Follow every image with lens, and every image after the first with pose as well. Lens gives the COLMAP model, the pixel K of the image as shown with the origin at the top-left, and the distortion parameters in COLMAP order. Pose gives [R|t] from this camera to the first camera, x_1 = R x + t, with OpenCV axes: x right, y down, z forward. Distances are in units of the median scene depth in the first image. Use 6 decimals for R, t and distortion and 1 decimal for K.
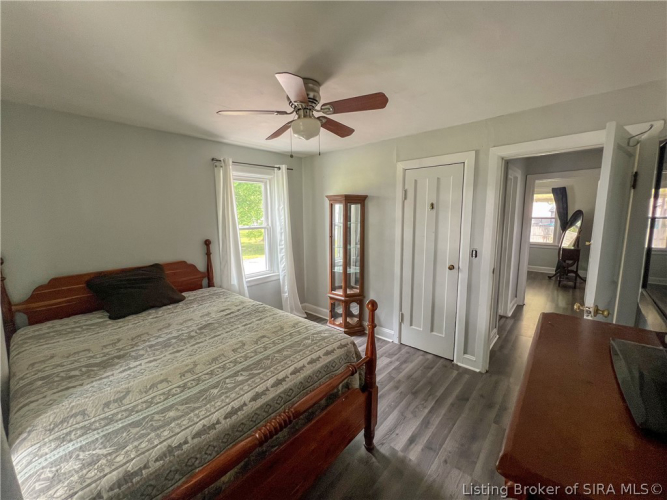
lens RADIAL K [[270.1, 0, 334.0], [0, 270.1, 249.7], [0, 0, 1]] dist [-0.002590, 0.000361]
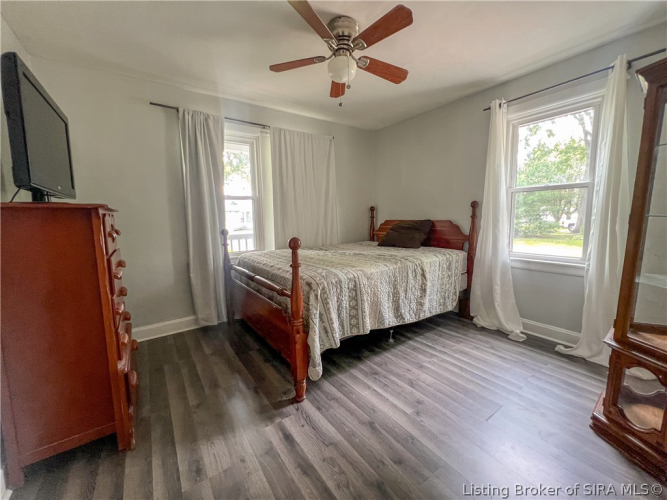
lens RADIAL K [[270.1, 0, 334.0], [0, 270.1, 247.1], [0, 0, 1]] dist [-0.002590, 0.000361]
pose [[-0.227331, 0.125415, -0.965708, 0.871372], [-0.114511, 0.981350, 0.154402, 0.045384], [0.967062, 0.145684, -0.208729, 1.135168]]
